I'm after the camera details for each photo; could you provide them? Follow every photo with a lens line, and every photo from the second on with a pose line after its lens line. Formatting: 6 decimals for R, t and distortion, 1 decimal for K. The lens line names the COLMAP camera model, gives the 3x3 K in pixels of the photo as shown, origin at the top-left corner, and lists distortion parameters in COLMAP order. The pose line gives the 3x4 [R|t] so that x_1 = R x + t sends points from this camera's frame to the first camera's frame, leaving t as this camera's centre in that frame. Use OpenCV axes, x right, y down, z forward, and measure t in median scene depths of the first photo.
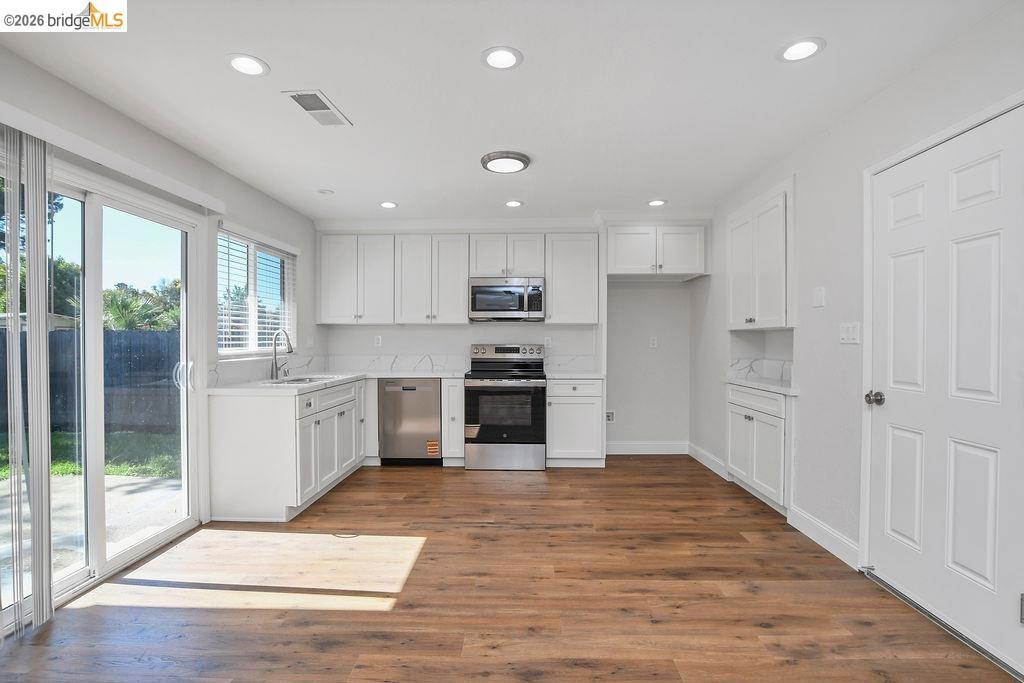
lens RADIAL K [[490.3, 0, 509.8], [0, 490.3, 344.1], [0, 0, 1]] dist [-0.030273, 0.003444]
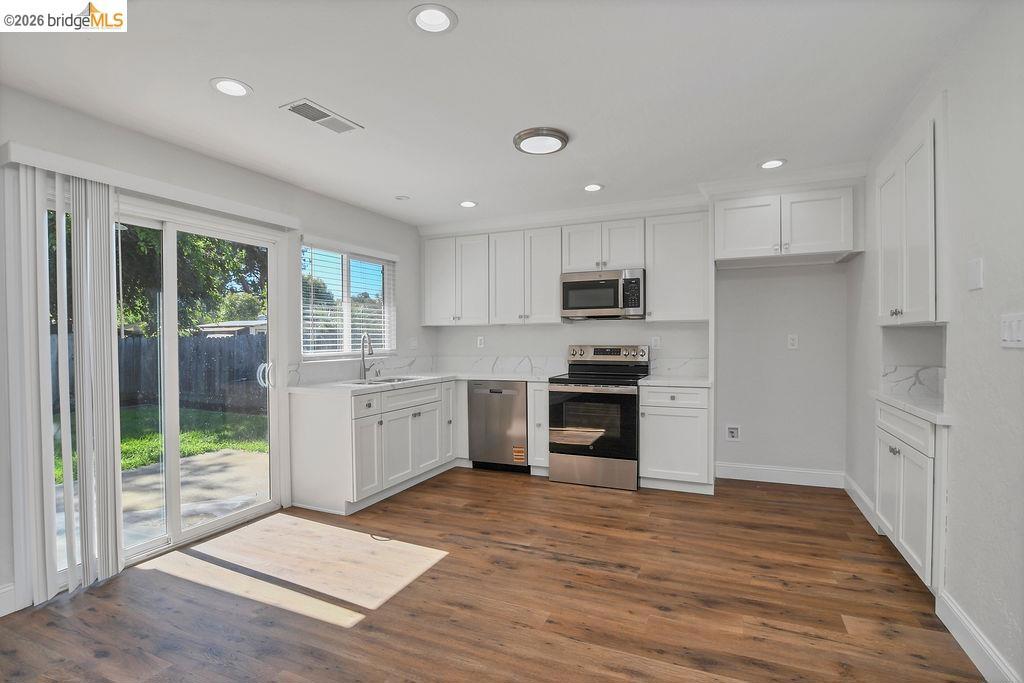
lens RADIAL K [[490.3, 0, 509.5], [0, 490.3, 344.8], [0, 0, 1]] dist [-0.030273, 0.003444]
pose [[0.922677, -0.002368, -0.385567, 0.244849], [0.004650, 0.999977, 0.004985, -0.007949], [0.385547, -0.006392, 0.922666, 0.143539]]
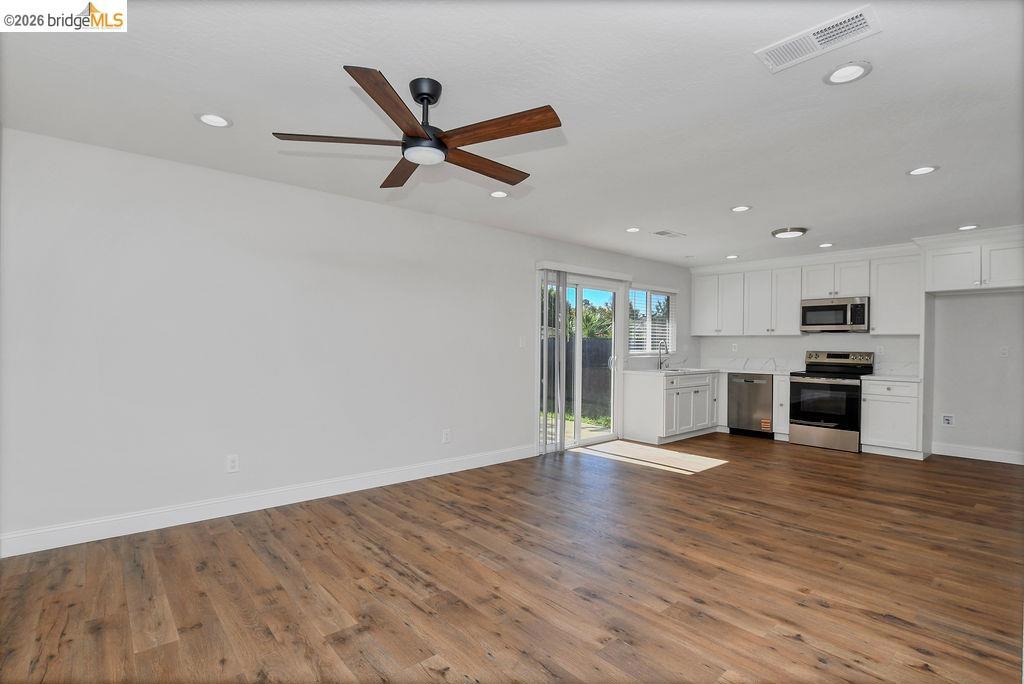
lens RADIAL K [[486.2, 0, 510.5], [0, 486.2, 345.3], [0, 0, 1]] dist [-0.030583, 0.002974]
pose [[0.674368, 0.008532, -0.738346, 0.458921], [-0.015631, 0.999874, -0.002722, 0.002006], [0.738230, 0.013376, 0.674416, -0.587661]]
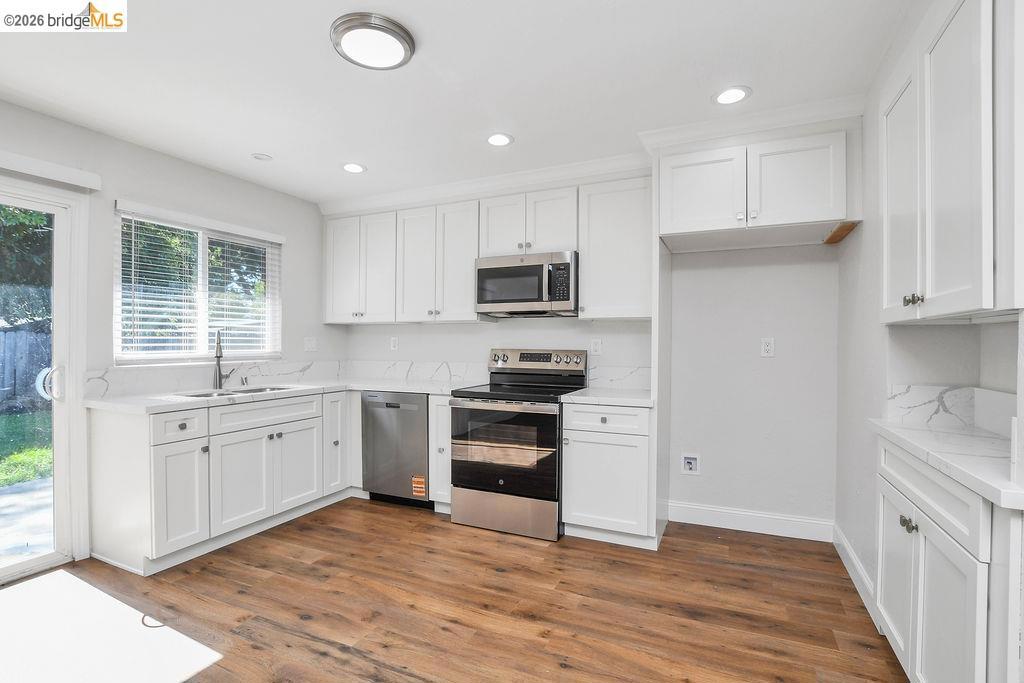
lens RADIAL K [[490.3, 0, 503.5], [0, 490.3, 344.2], [0, 0, 1]] dist [-0.030273, 0.003444]
pose [[0.918891, 0.004410, -0.394487, 0.324781], [-0.006746, 0.999967, -0.004535, -0.004836], [0.394454, 0.006828, 0.918890, 0.457572]]
